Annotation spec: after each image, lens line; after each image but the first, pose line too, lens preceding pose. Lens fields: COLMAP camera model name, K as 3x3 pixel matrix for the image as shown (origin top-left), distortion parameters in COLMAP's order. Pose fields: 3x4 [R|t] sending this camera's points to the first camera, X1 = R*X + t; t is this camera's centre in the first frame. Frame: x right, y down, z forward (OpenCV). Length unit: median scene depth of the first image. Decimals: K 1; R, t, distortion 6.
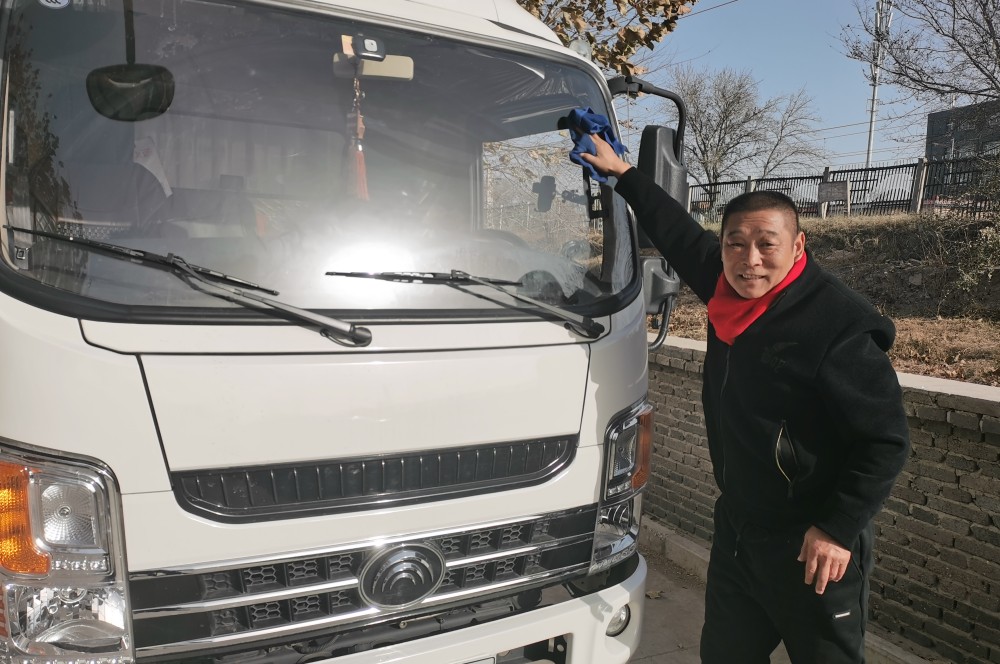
lens RADIAL K [[817.4, 0, 488.4], [0, 817.4, 313.5], [0, 0, 1]] dist [0.036948, -0.003000]
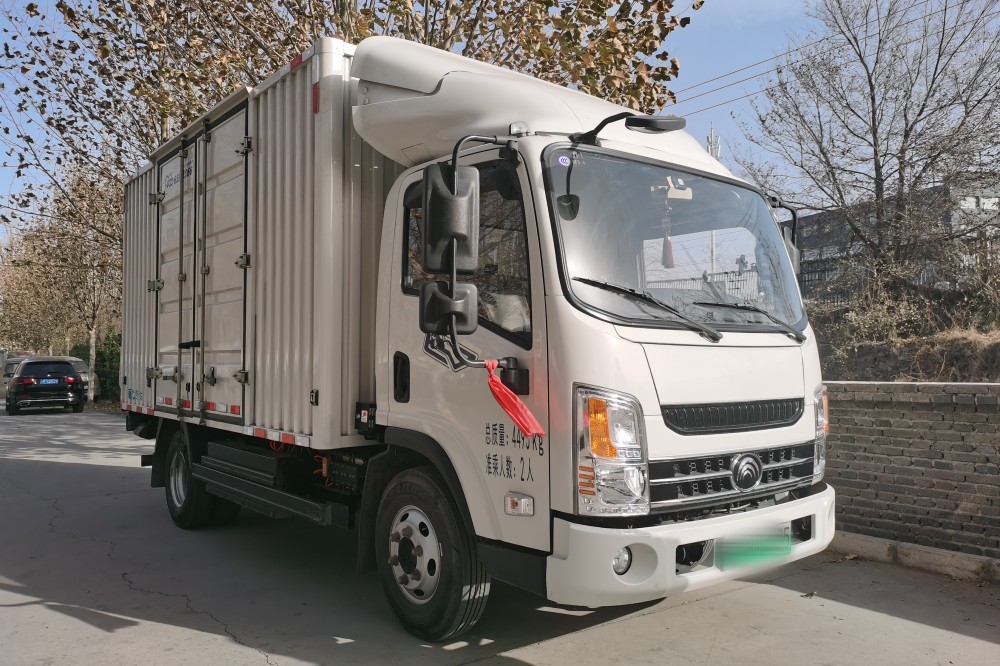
lens RADIAL K [[787.3, 0, 498.6], [0, 787.3, 314.1], [0, 0, 1]] dist [0.034520, -0.008381]
pose [[0.984396, -0.034852, 0.172480, -0.822999], [0.057873, 0.989784, -0.130304, 0.156577], [-0.166177, 0.138253, 0.976356, -0.562611]]
